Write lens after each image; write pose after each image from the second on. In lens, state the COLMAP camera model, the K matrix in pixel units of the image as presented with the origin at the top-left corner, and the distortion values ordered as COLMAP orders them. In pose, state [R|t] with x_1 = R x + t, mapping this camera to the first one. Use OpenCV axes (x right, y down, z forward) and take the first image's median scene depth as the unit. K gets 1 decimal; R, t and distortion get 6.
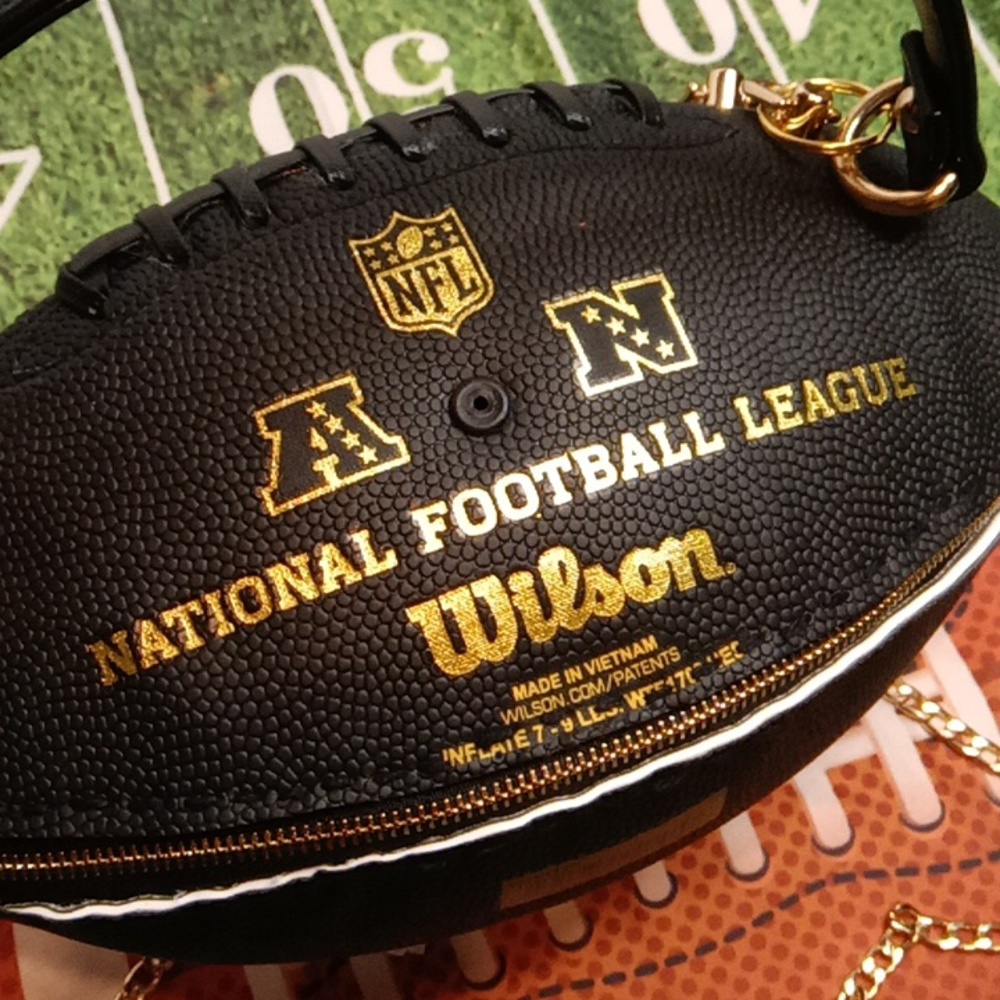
lens RADIAL K [[1686.7, 0, 488.9], [0, 1686.7, 488.7], [0, 0, 1]] dist [0.022723, 0.204848]
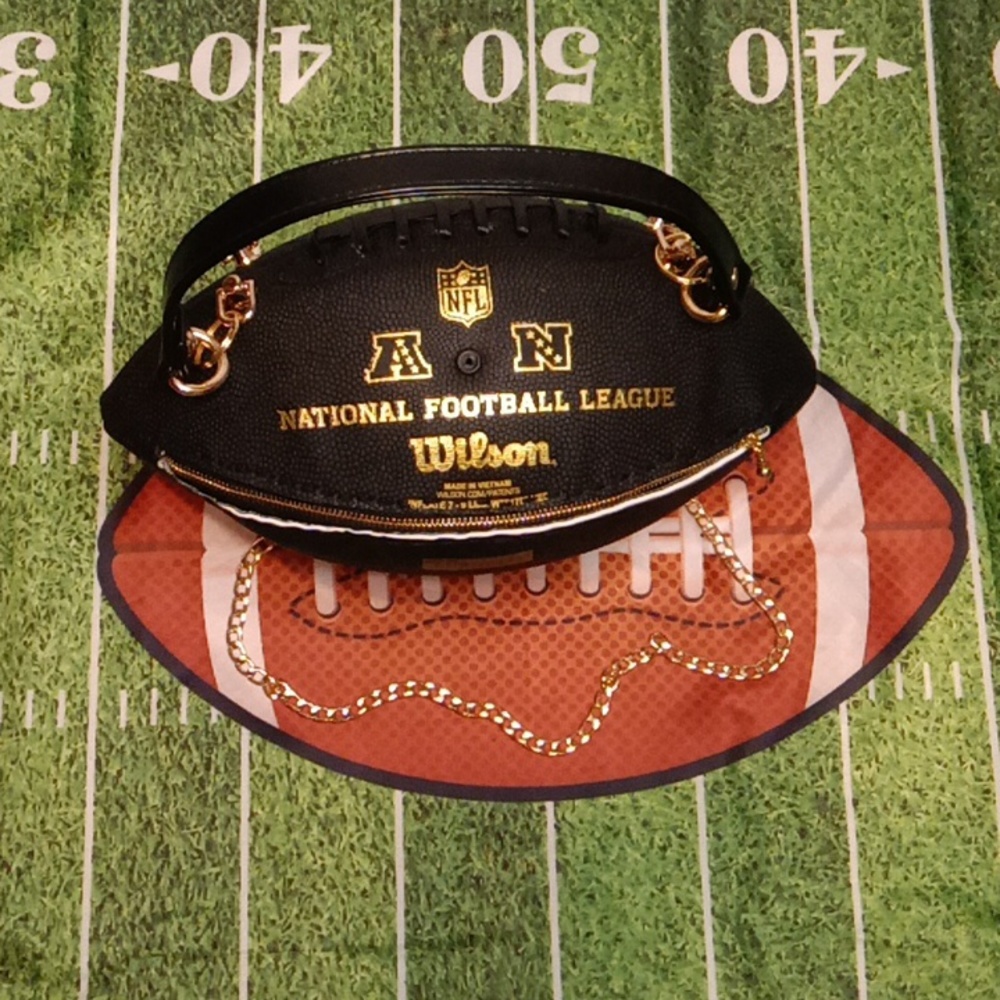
lens RADIAL K [[1732.7, 0, 498.4], [0, 1732.7, 499.3], [0, 0, 1]] dist [0.073012, -0.031948]
pose [[0.949561, 0.306925, -0.064264, 0.234585], [-0.286319, 0.932184, 0.221484, -0.396666], [0.127885, -0.191912, 0.973044, -1.274743]]
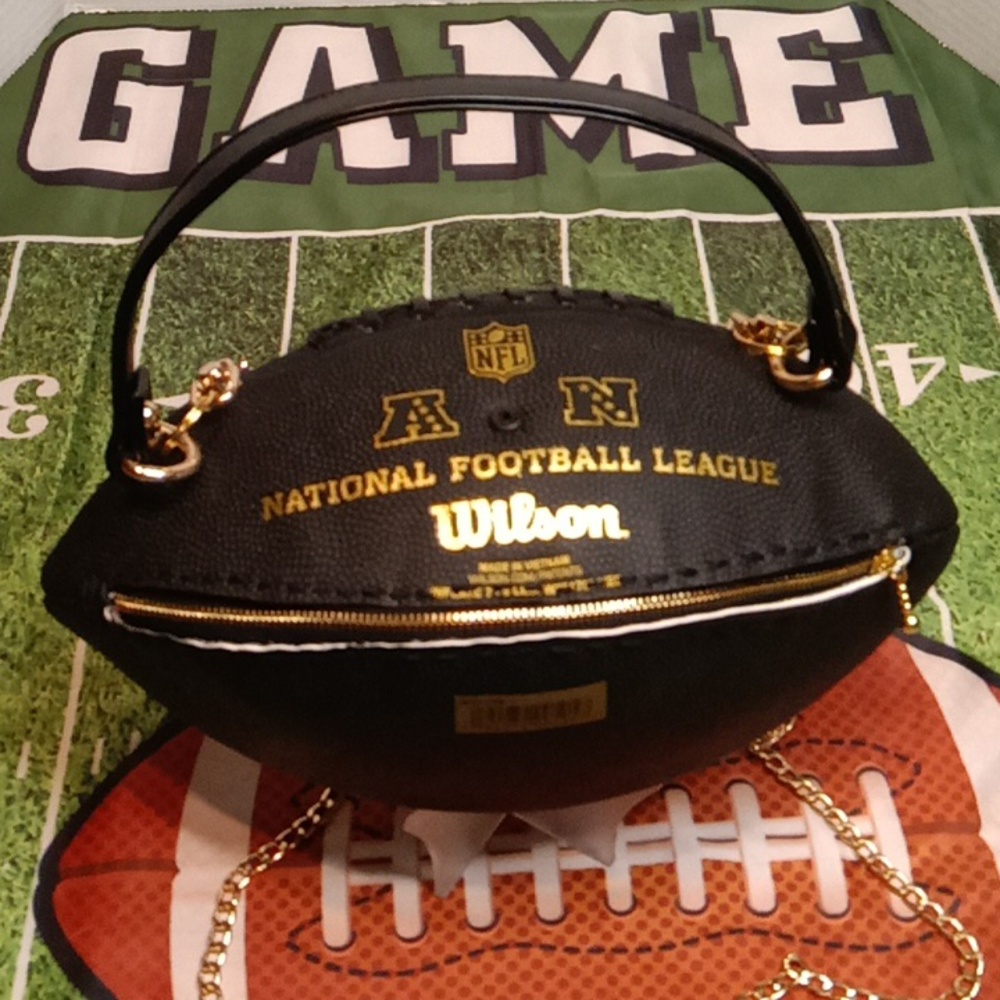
lens RADIAL K [[1686.7, 0, 488.9], [0, 1686.7, 488.7], [0, 0, 1]] dist [0.022723, 0.204848]
pose [[0.953498, 0.184047, -0.238679, 0.403130], [-0.246126, 0.932547, -0.264155, 0.479287], [0.173963, 0.310617, 0.934481, -0.613064]]
